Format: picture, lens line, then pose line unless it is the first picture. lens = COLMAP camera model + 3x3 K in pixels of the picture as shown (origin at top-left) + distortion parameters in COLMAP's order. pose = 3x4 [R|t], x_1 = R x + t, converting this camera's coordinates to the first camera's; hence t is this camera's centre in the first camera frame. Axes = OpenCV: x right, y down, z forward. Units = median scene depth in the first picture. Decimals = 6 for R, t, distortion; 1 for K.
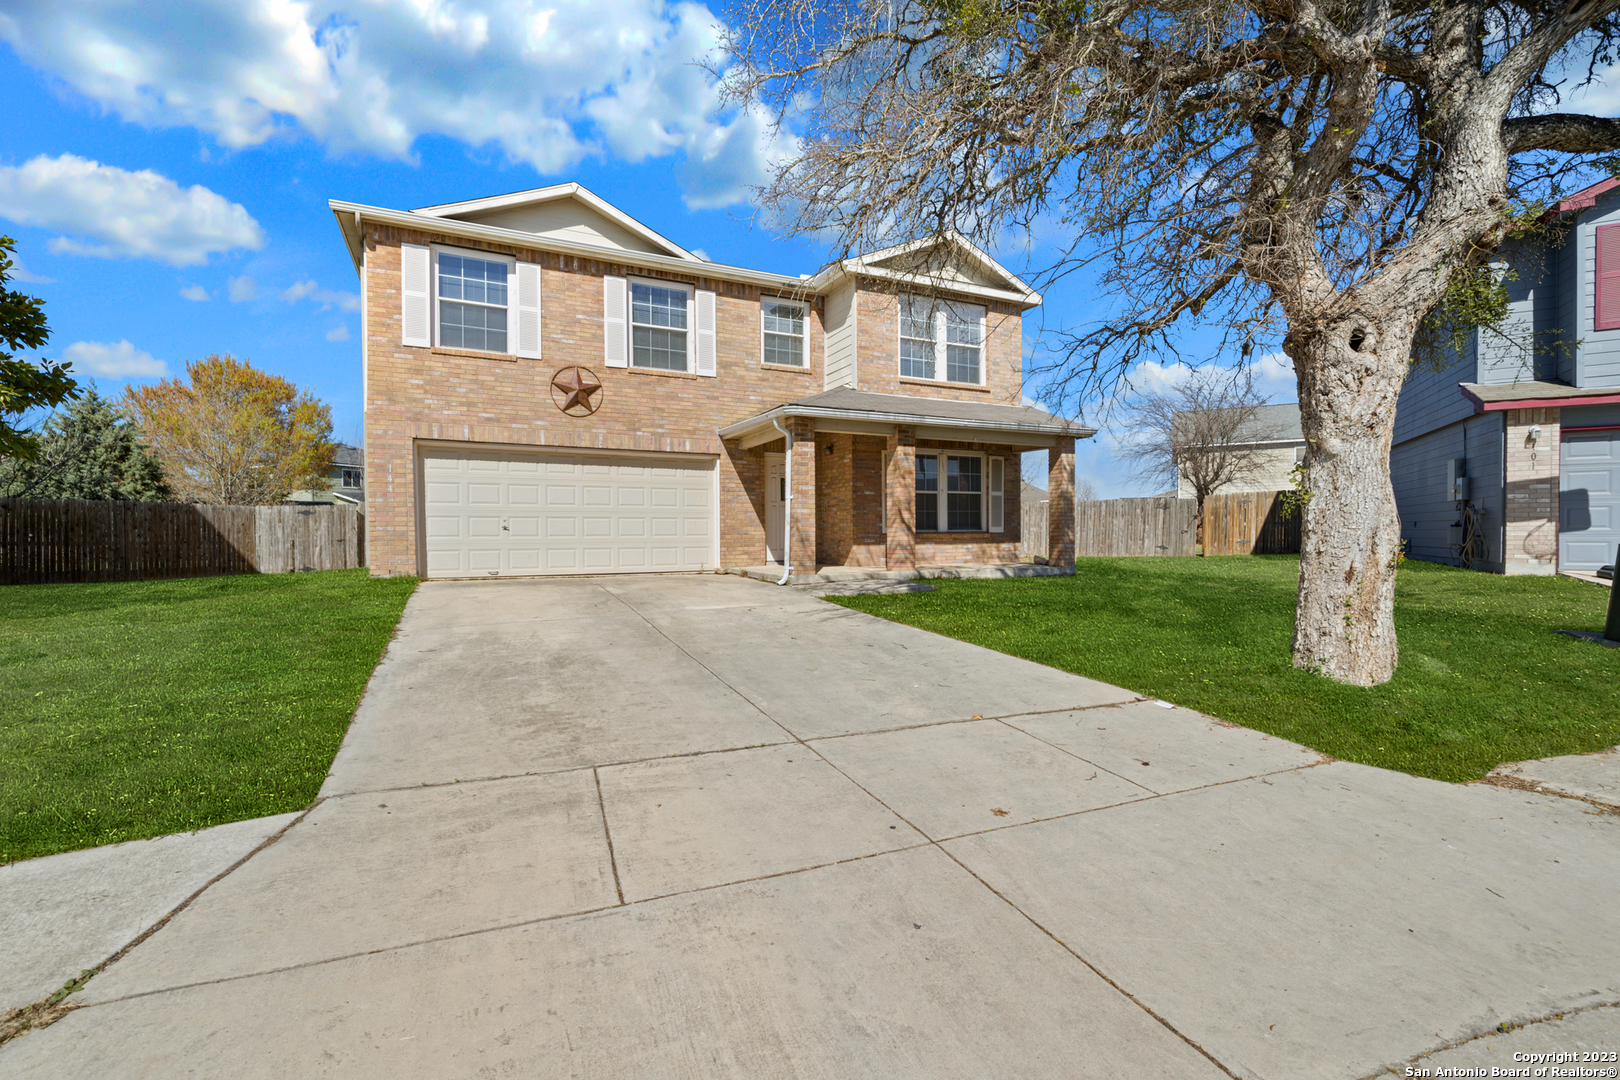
lens RADIAL K [[675.9, 0, 813.5], [0, 675.9, 544.3], [0, 0, 1]] dist [0.001850, 0.000083]
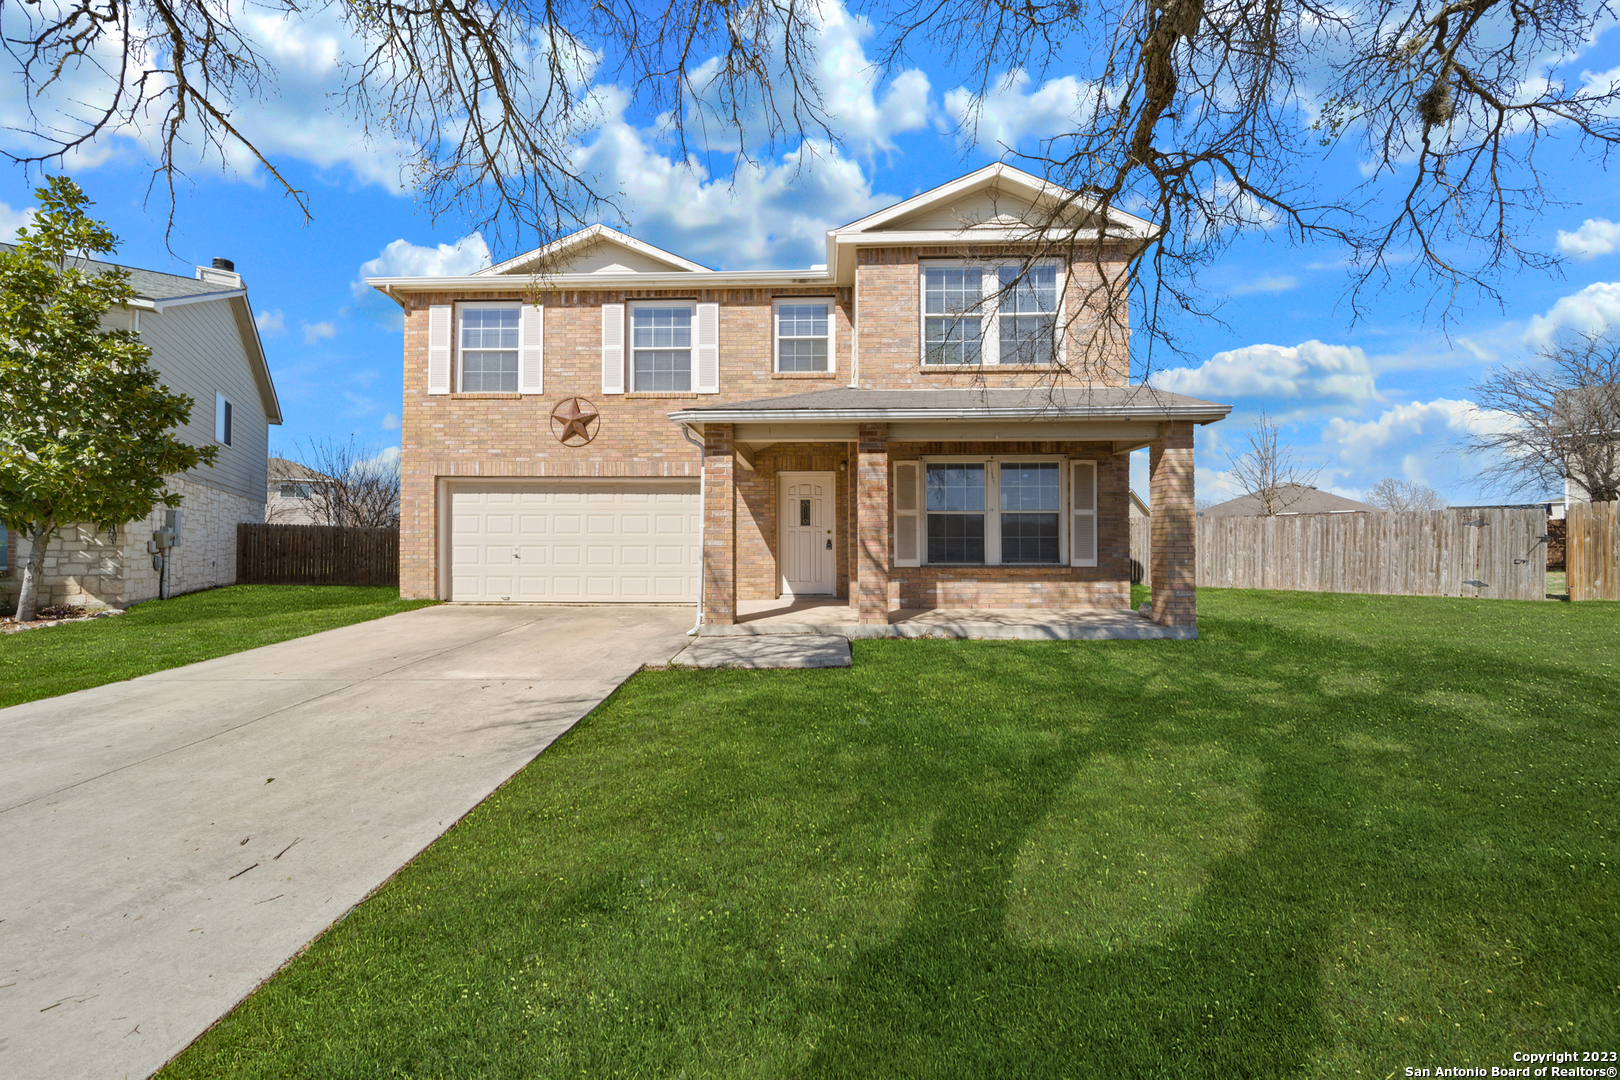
lens RADIAL K [[550.7, 0, 809.2], [0, 550.7, 535.7], [0, 0, 1]] dist [-0.006565, 0.000075]
pose [[0.890162, -0.000846, -0.455644, 0.315354], [-0.012570, 0.999572, -0.026413, -0.035512], [0.455472, 0.029239, 0.889770, 0.402198]]
